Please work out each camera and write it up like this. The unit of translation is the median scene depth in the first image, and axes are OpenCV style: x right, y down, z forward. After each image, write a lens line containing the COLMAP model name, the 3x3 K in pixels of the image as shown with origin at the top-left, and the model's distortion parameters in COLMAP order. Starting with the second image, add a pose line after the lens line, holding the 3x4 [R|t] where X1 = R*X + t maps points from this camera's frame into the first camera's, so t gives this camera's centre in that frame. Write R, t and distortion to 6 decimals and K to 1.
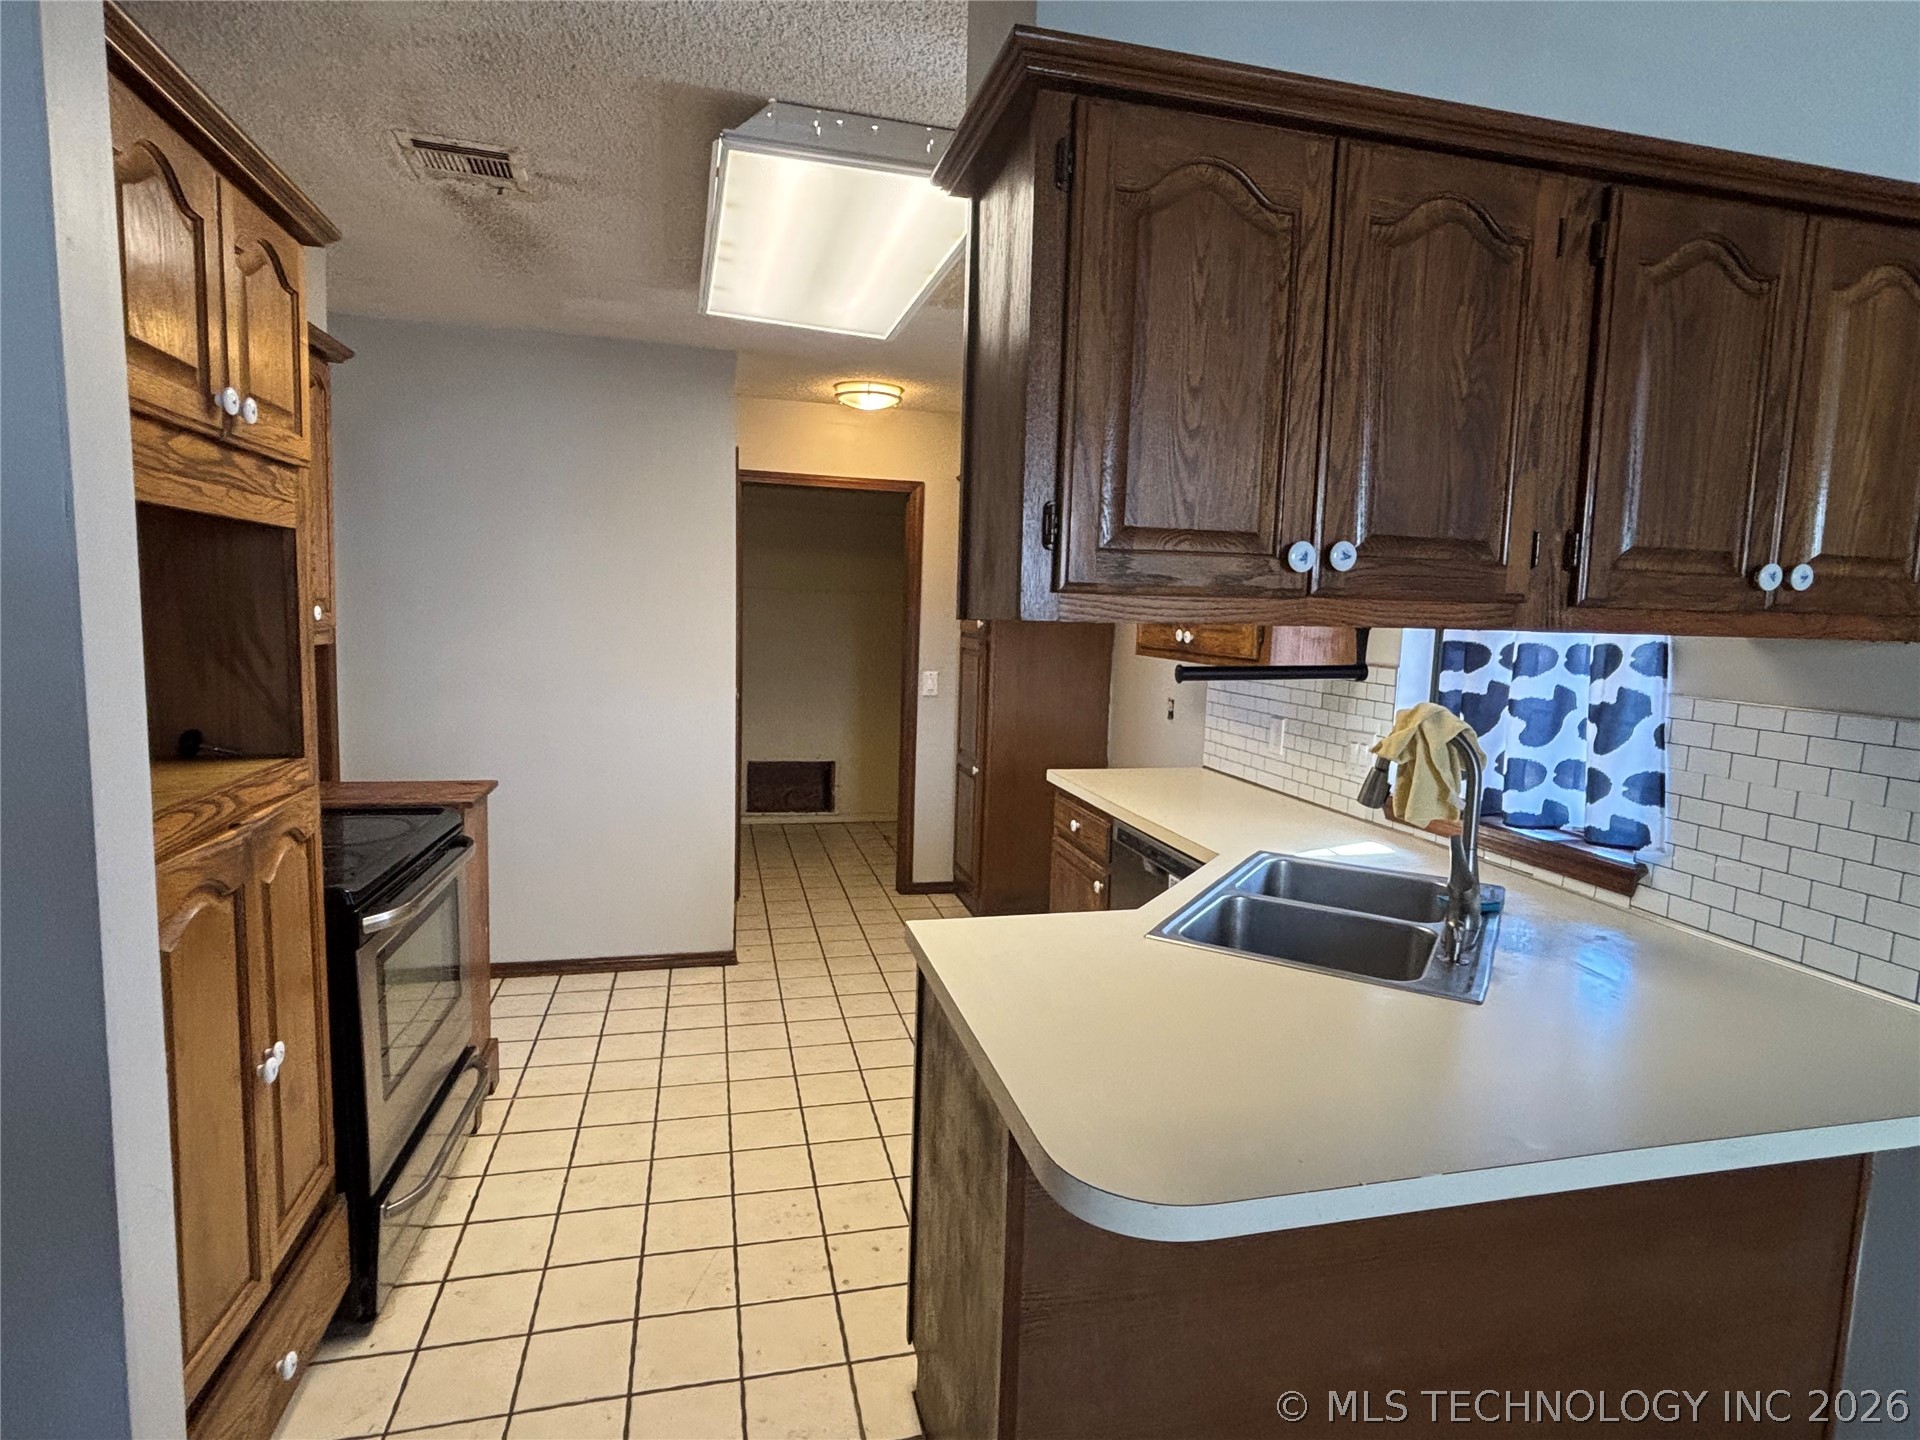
lens RADIAL K [[1005.6, 0, 962.5], [0, 1005.6, 711.1], [0, 0, 1]] dist [-0.001233, -0.000307]
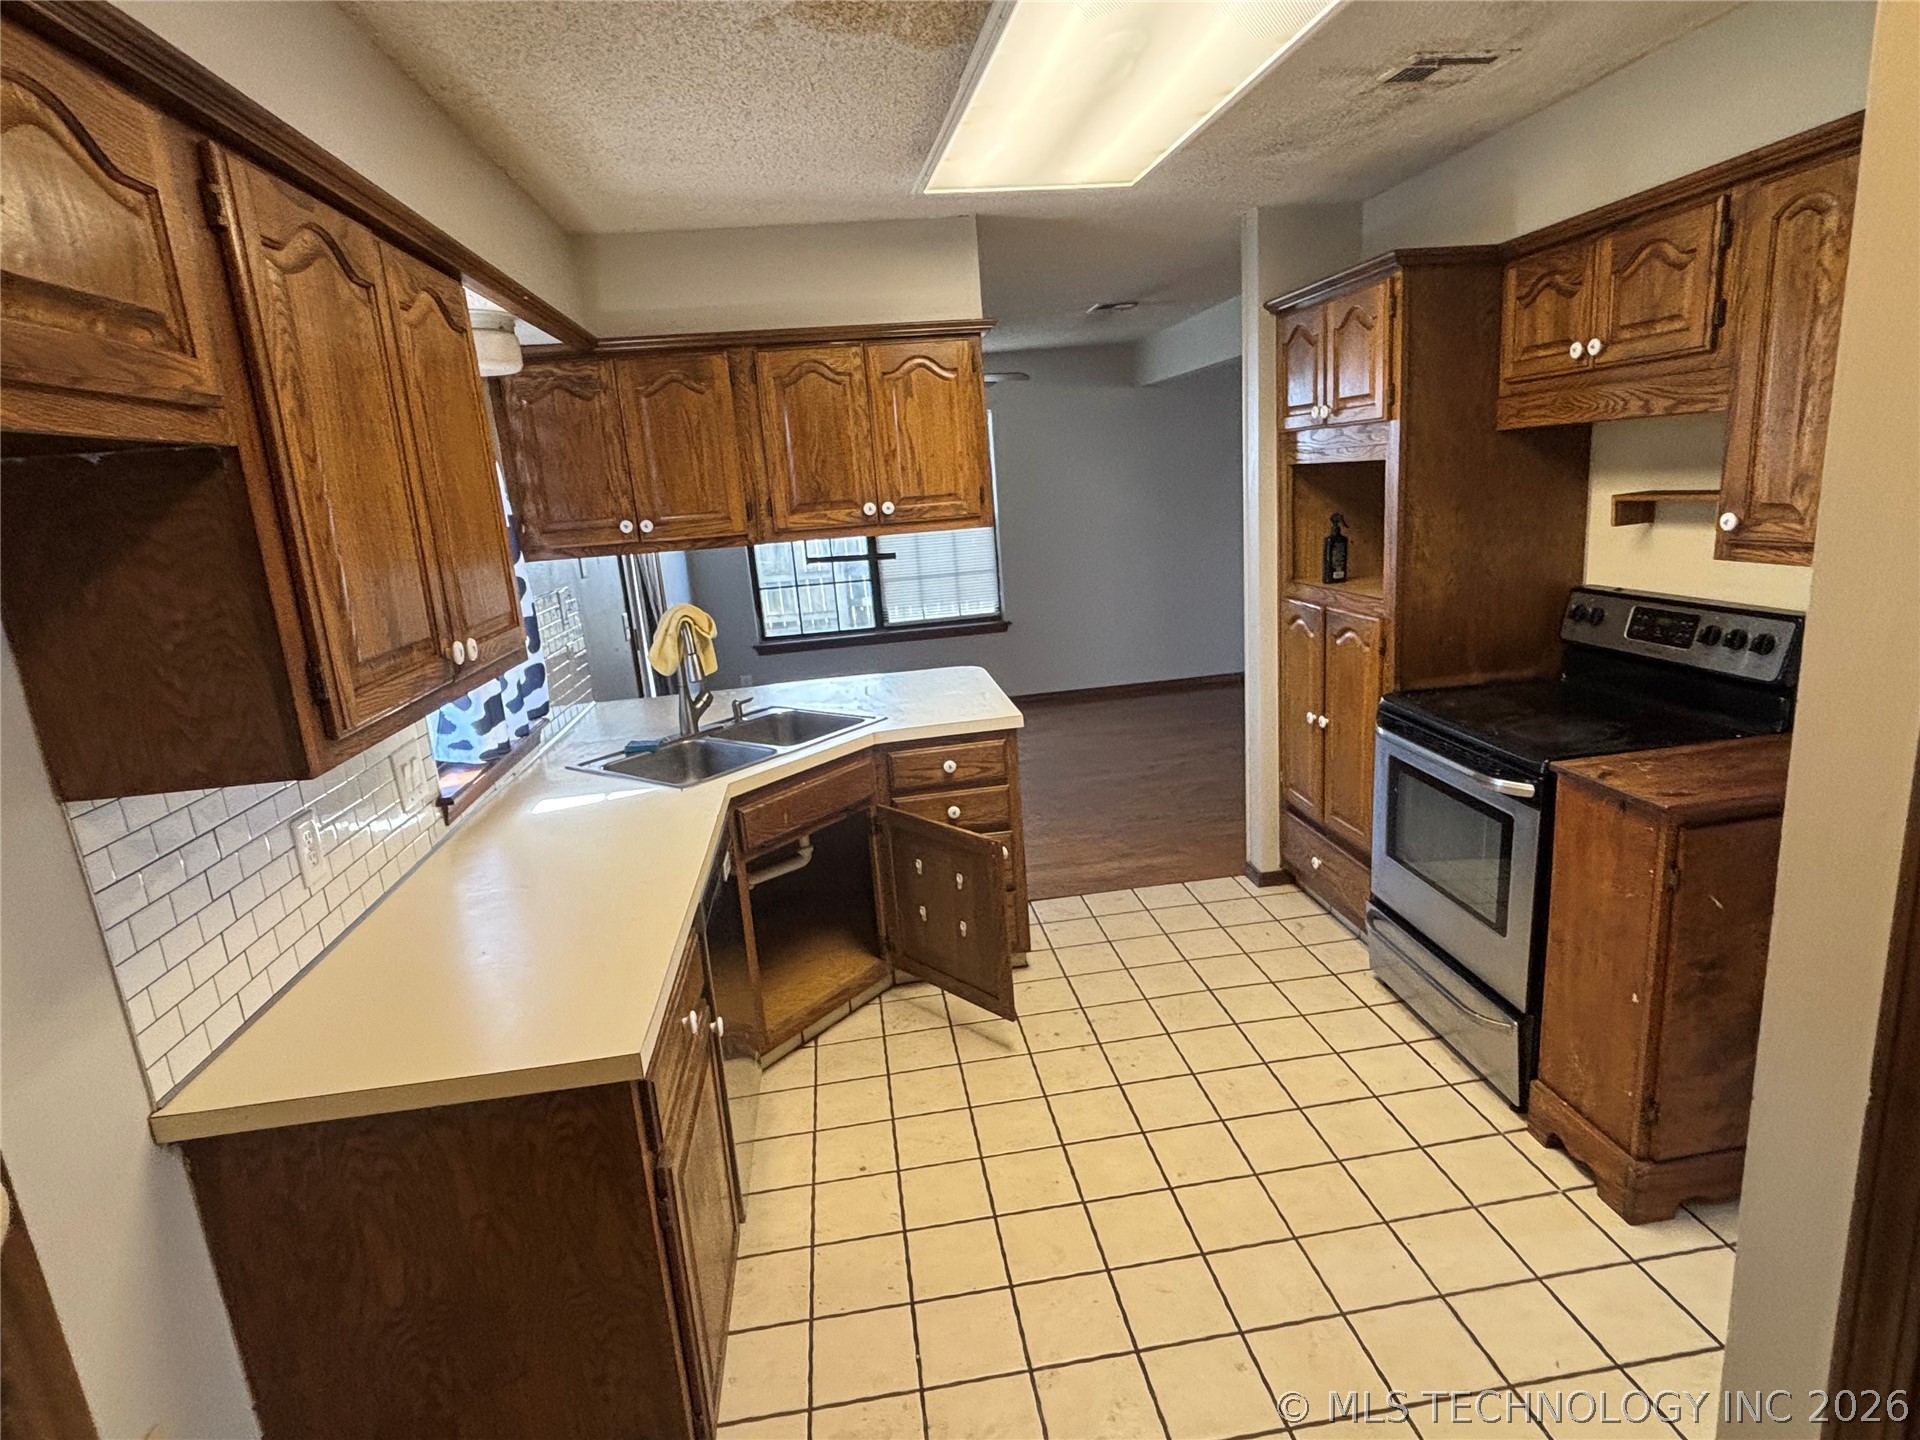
lens RADIAL K [[1005.6, 0, 962.5], [0, 1005.6, 711.1], [0, 0, 1]] dist [-0.001233, -0.000307]
pose [[-0.992919, 0.017023, 0.117567, -0.142248], [0.054331, 0.945179, 0.322002, -0.310541], [-0.105640, 0.326109, -0.939411, 2.367411]]
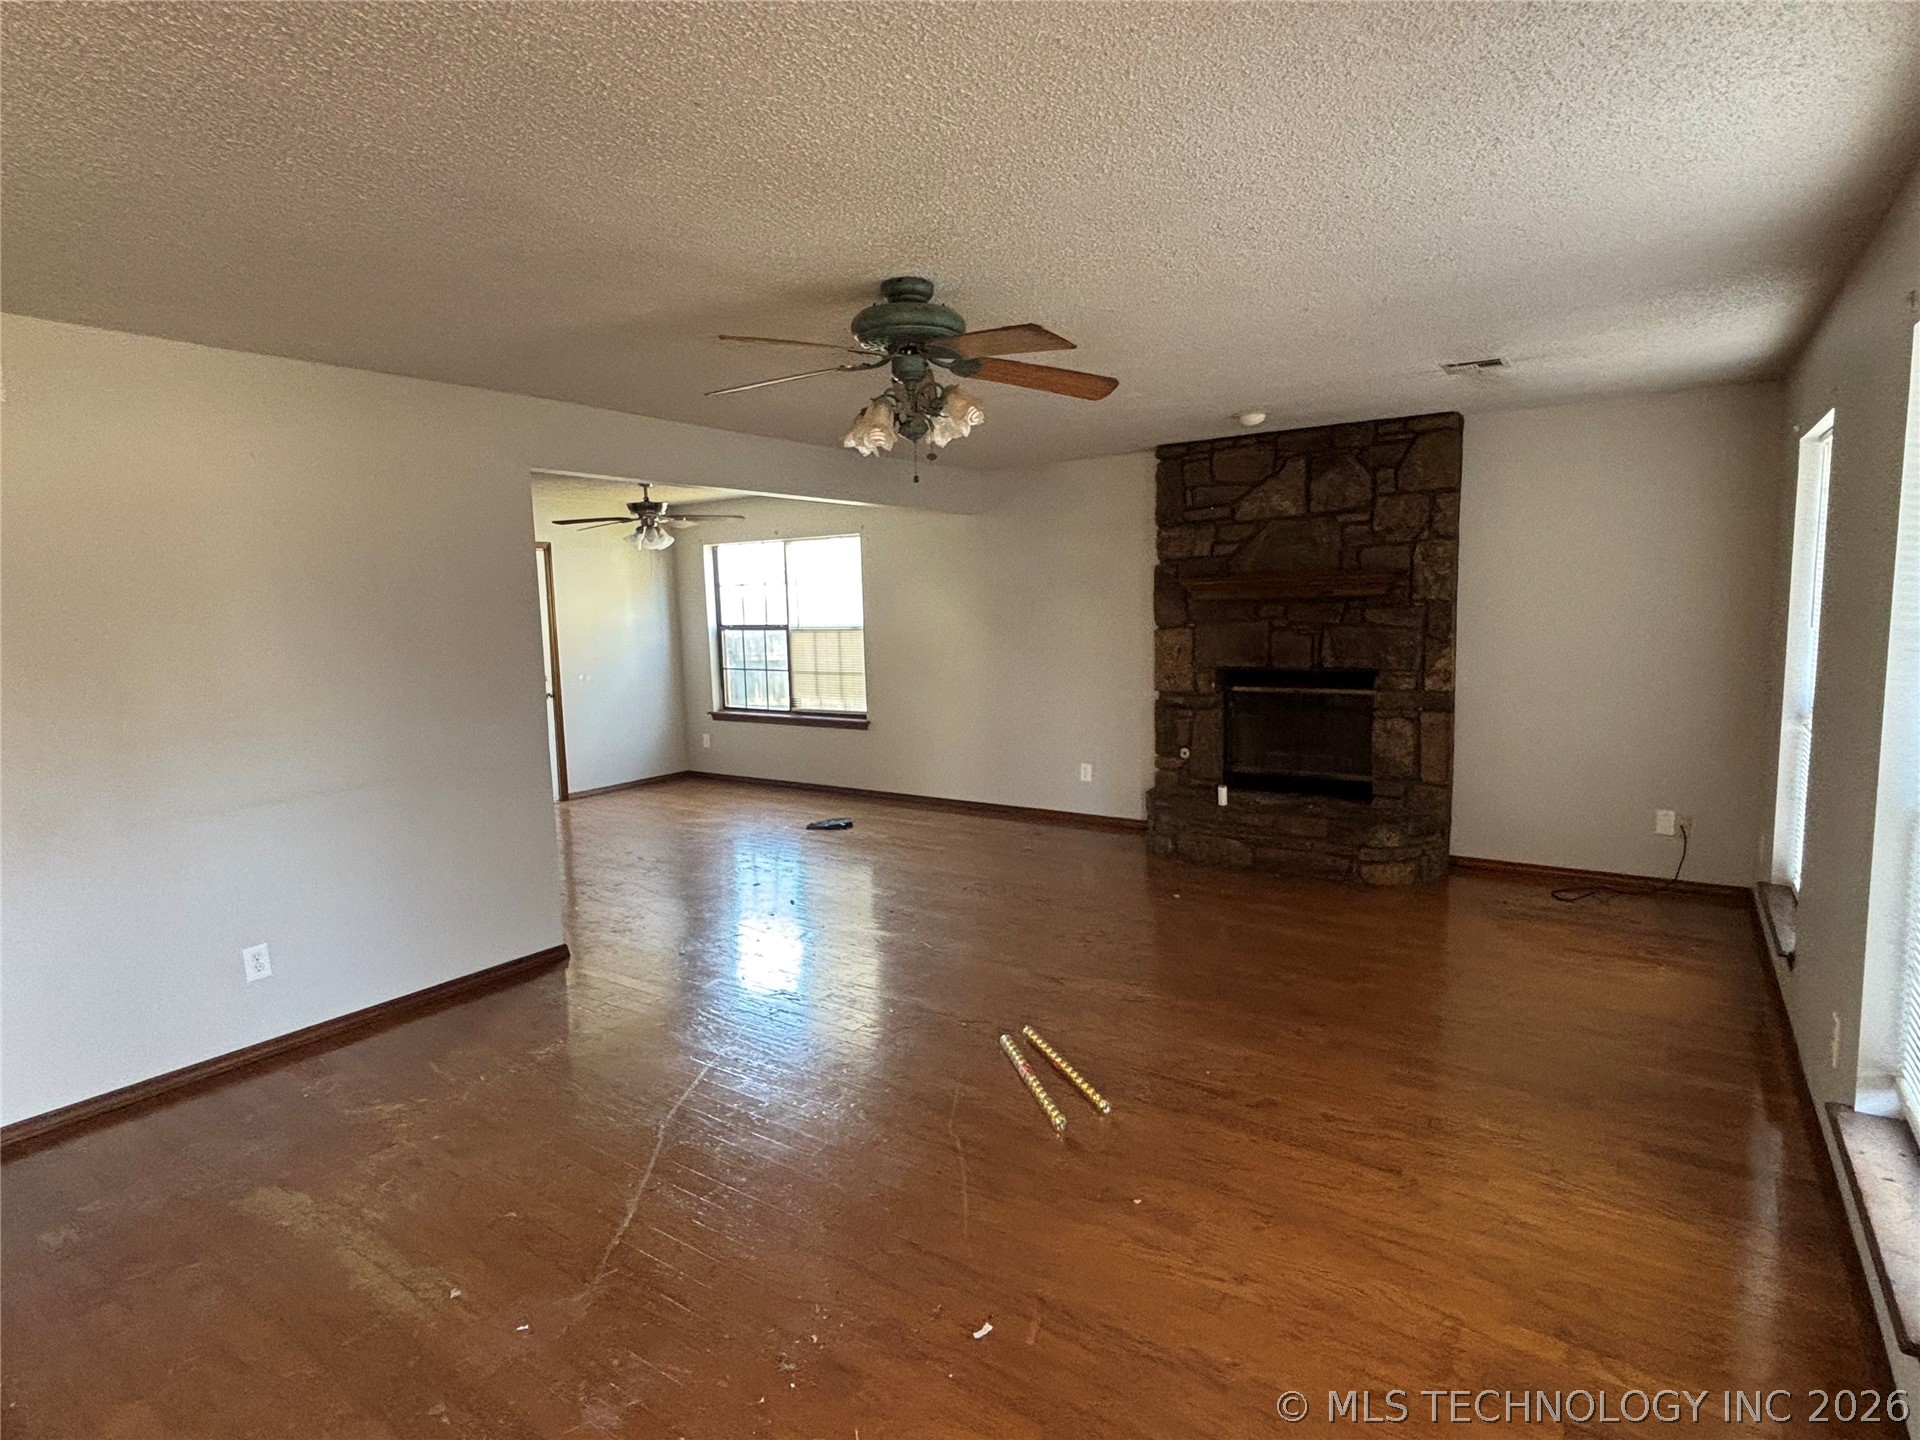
lens RADIAL K [[1005.6, 0, 962.5], [0, 1005.6, 711.1], [0, 0, 1]] dist [-0.001233, -0.000307]
pose [[-0.659695, -0.101145, 0.744696, -2.938504], [0.081693, 0.975379, 0.204845, -0.250422], [-0.747080, 0.195972, -0.635190, 1.084277]]
